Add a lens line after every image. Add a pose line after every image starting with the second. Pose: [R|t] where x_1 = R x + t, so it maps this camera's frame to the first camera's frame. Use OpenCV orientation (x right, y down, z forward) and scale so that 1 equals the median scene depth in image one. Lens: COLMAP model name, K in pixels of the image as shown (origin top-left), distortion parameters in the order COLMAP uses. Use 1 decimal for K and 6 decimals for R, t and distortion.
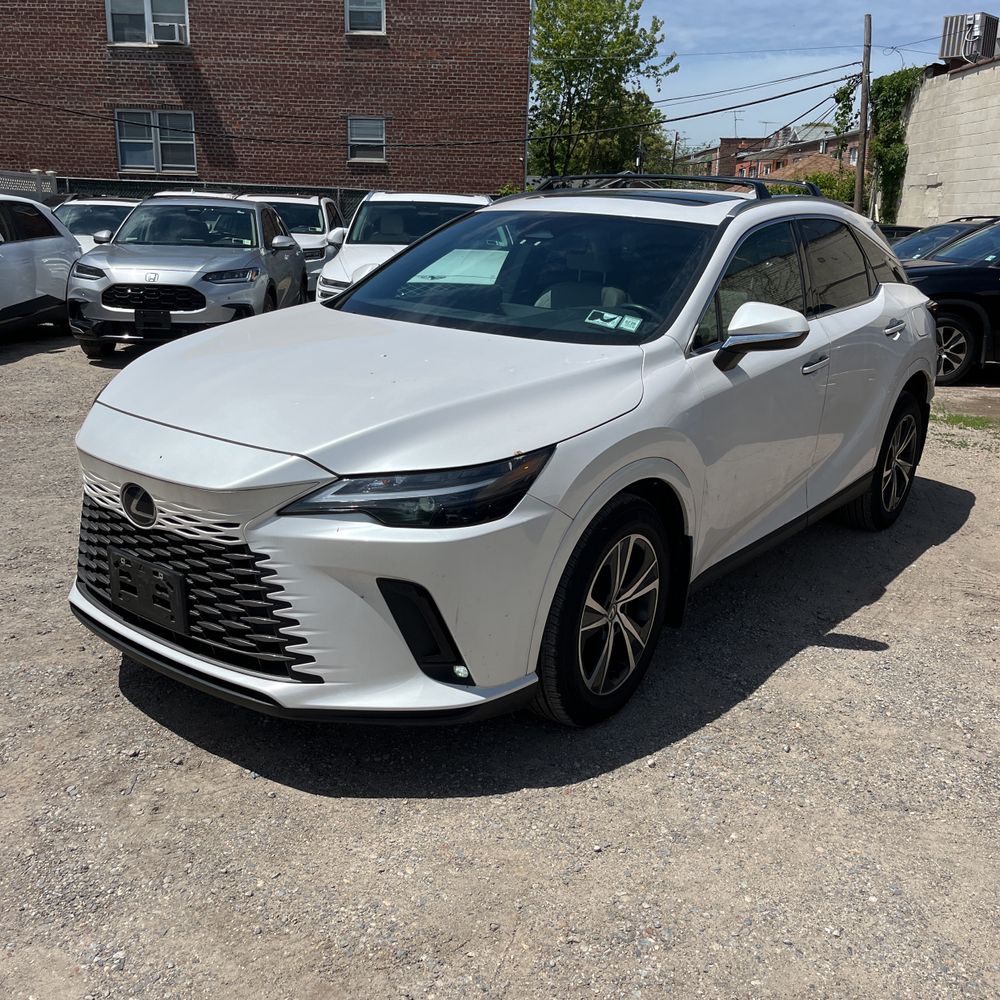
lens RADIAL K [[1017.3, 0, 506.7], [0, 1017.3, 501.2], [0, 0, 1]] dist [0.019735, 0.000000]
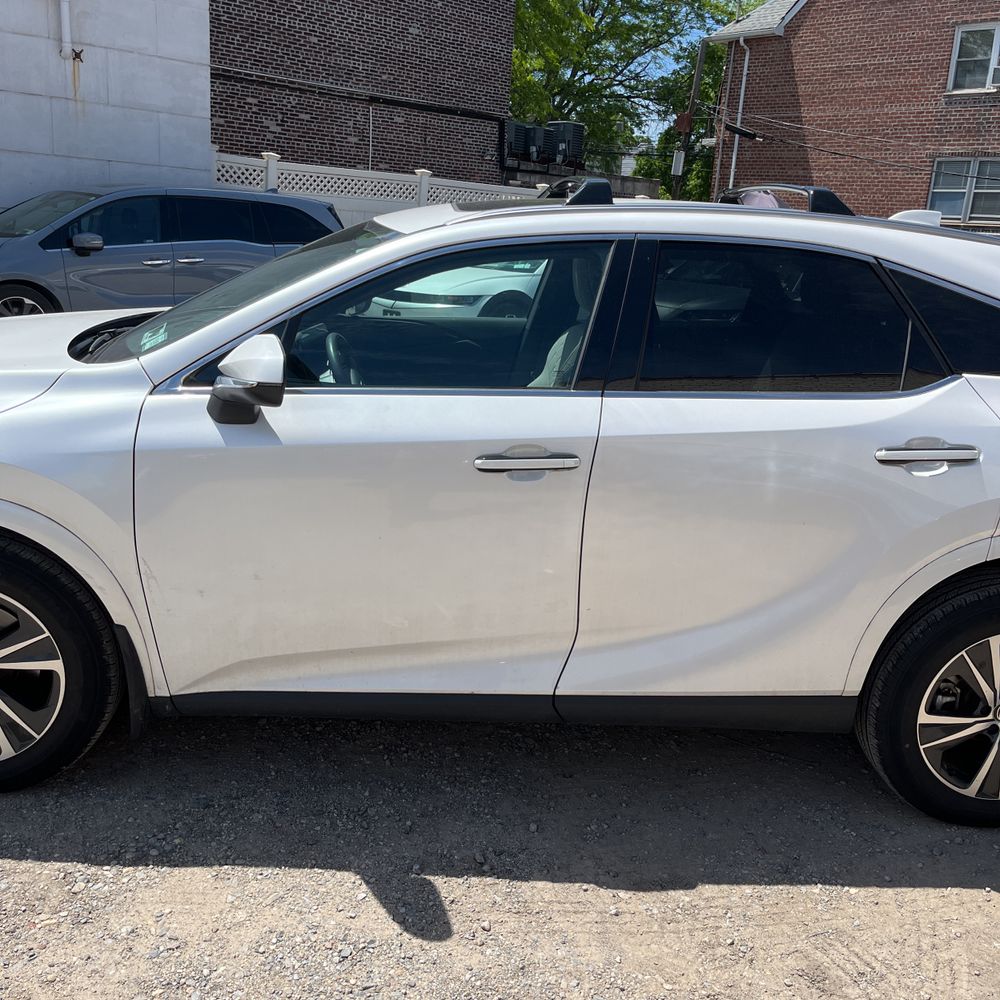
lens RADIAL K [[1017.3, 0, 510.6], [0, 1017.3, 500.7], [0, 0, 1]] dist [0.019735, 0.000000]
pose [[0.649396, 0.214751, -0.729498, 0.146156], [-0.253361, 0.965589, 0.058711, -0.028011], [0.717003, 0.146700, 0.681459, 0.110290]]
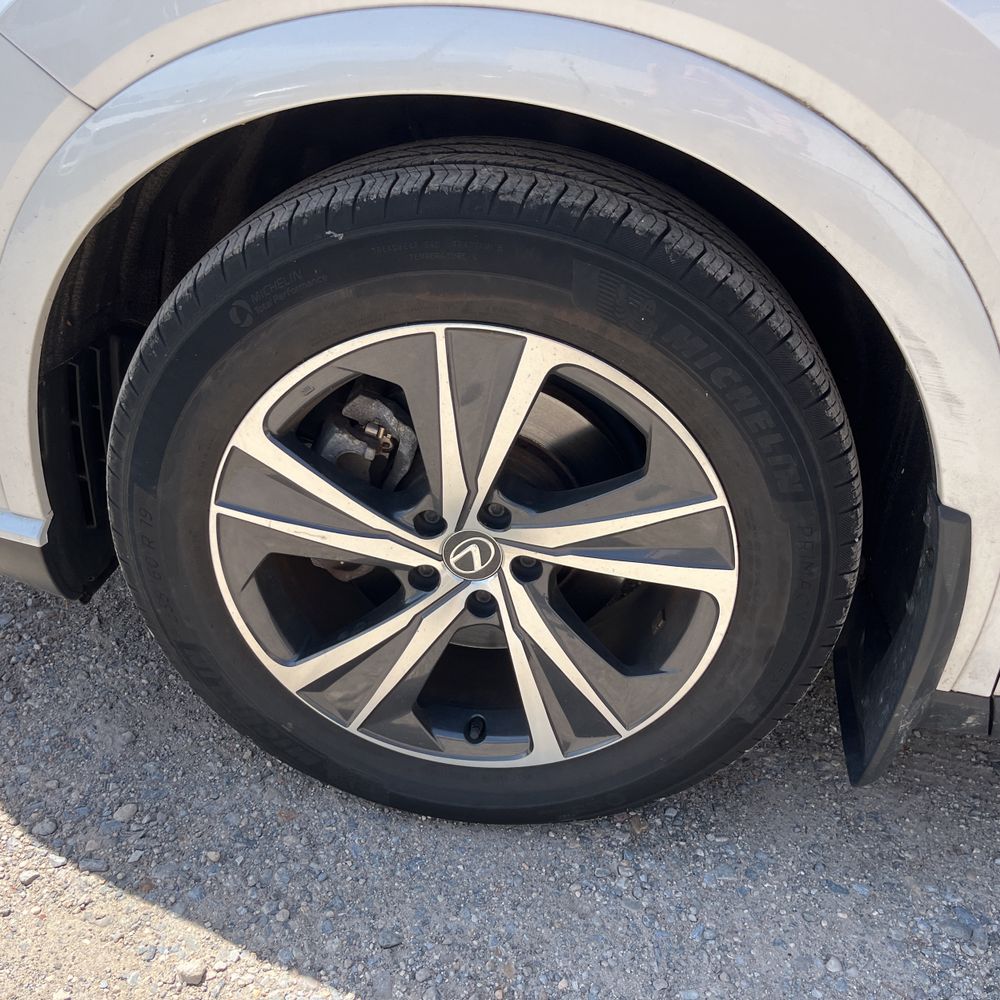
lens RADIAL K [[1017.3, 0, 492.8], [0, 1017.3, 499.4], [0, 0, 1]] dist [0.019735, 0.000000]
pose [[0.466891, 0.468664, -0.749911, 0.051121], [-0.325368, 0.879569, 0.347123, -0.002968], [0.822283, 0.081928, 0.563151, 0.124276]]
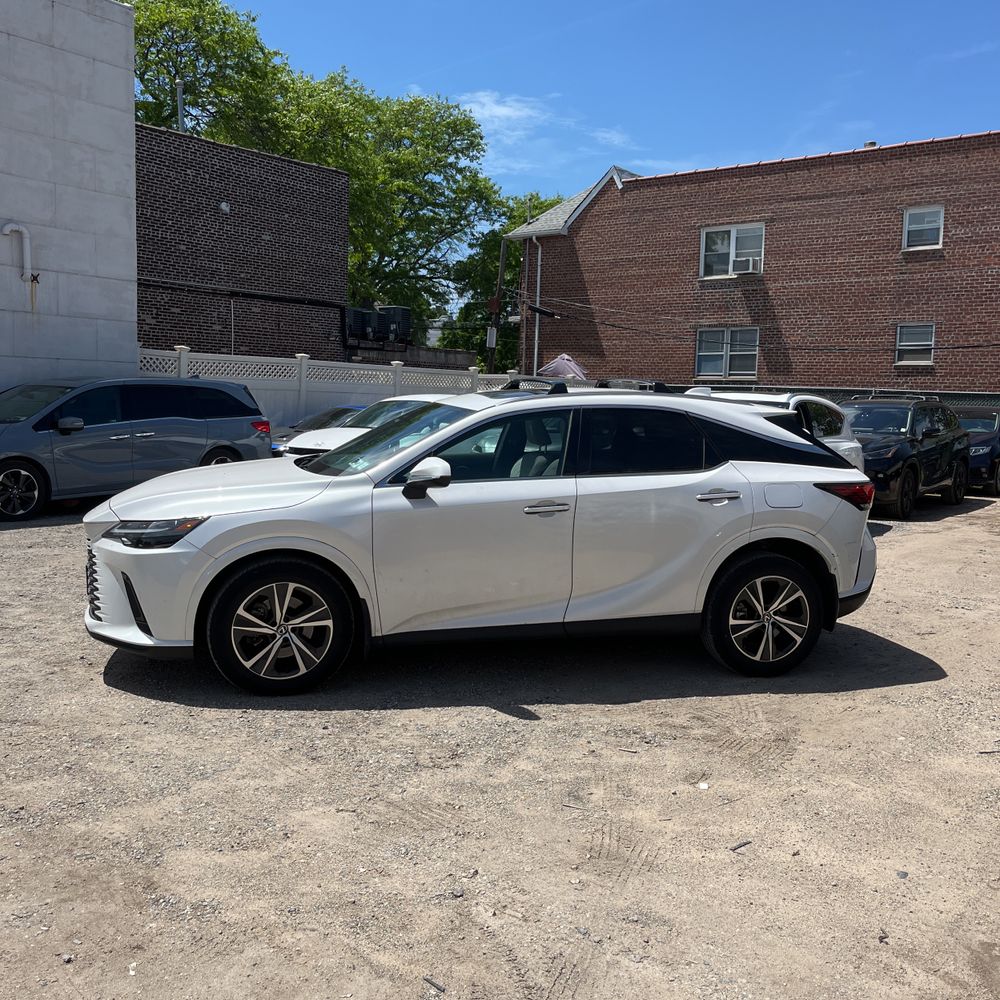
lens RADIAL K [[1017.3, 0, 504.0], [0, 1017.3, 492.2], [0, 0, 1]] dist [0.019735, 0.000000]
pose [[0.781652, 0.053005, -0.621459, 0.213734], [-0.175206, 0.974923, -0.137217, 0.008278], [0.598601, 0.216139, 0.771337, -0.018393]]
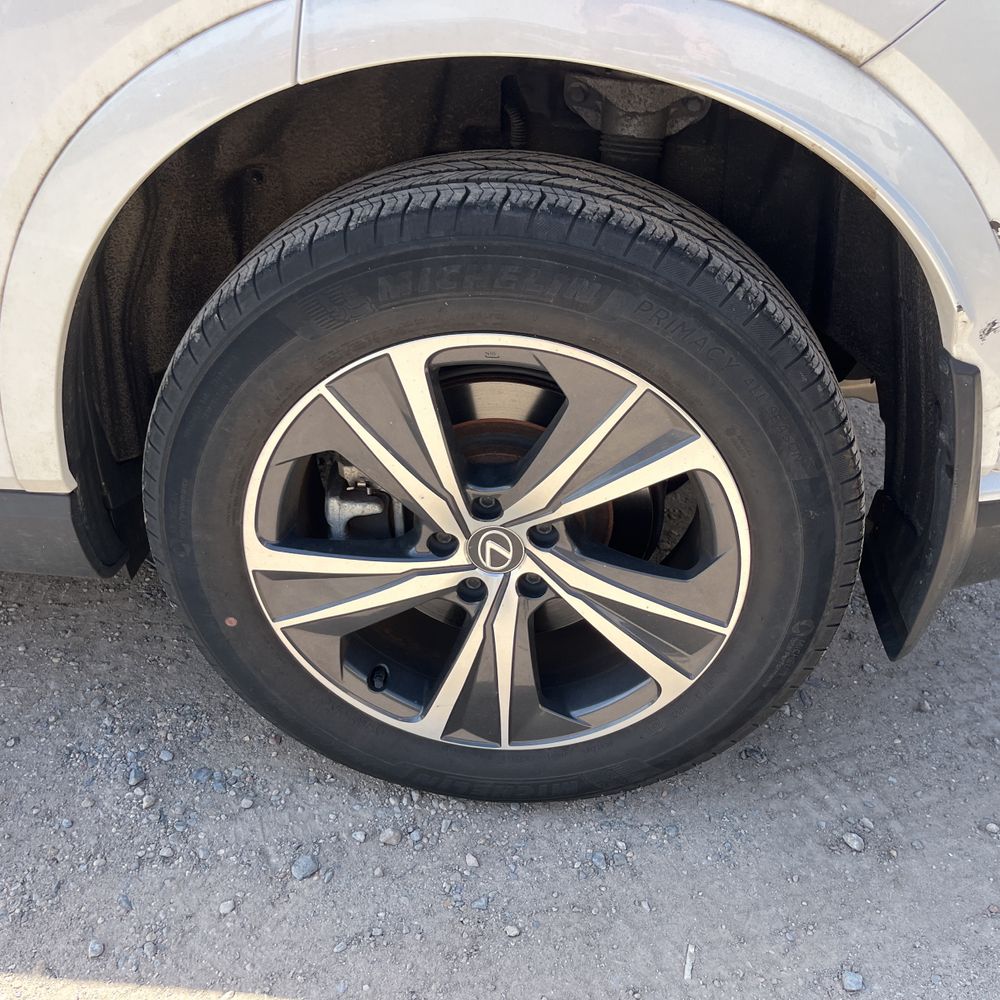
lens RADIAL K [[1017.3, 0, 499.5], [0, 1017.3, 500.1], [0, 0, 1]] dist [0.019735, 0.000000]
pose [[0.537451, 0.434908, -0.722497, 0.131372], [-0.251386, 0.900428, 0.355013, -0.029787], [0.804954, -0.009177, 0.593266, 0.223474]]
